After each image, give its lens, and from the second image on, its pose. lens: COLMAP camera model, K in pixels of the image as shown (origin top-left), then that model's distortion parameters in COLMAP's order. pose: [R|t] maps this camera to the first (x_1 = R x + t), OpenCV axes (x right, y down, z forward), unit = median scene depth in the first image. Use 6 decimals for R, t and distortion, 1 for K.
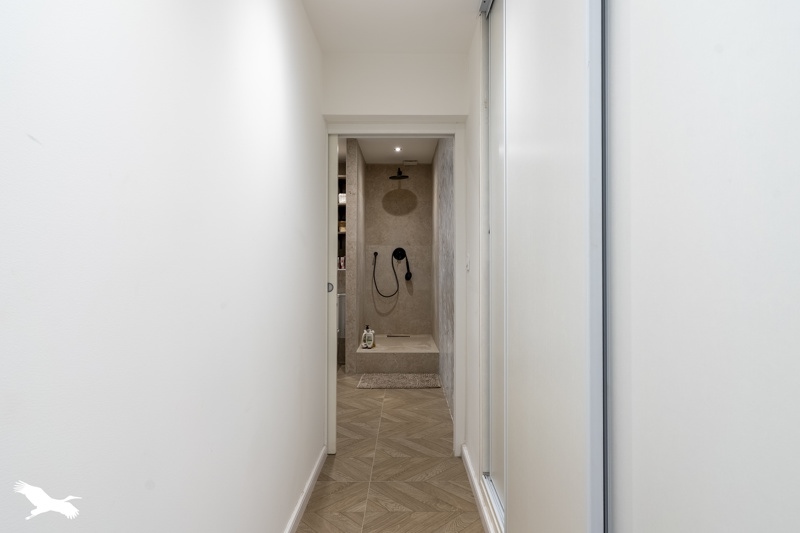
lens RADIAL K [[384.5, 0, 400.5], [0, 384.5, 263.9], [0, 0, 1]] dist [-0.003065, 0.001521]
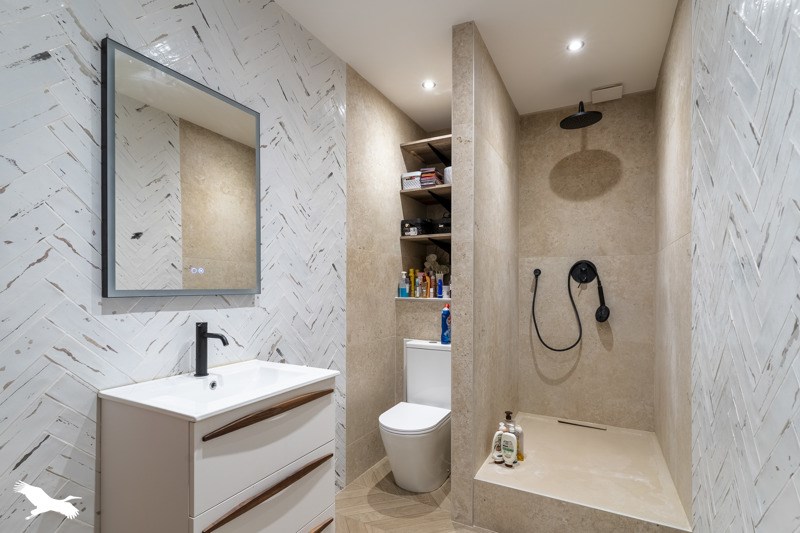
lens RADIAL K [[384.5, 0, 399.4], [0, 384.5, 284.3], [0, 0, 1]] dist [-0.003065, 0.001521]
pose [[0.887740, 0.000931, -0.460343, 0.015835], [-0.005698, 0.999944, -0.008967, -0.002456], [0.460309, 0.010583, 0.887696, 0.408399]]
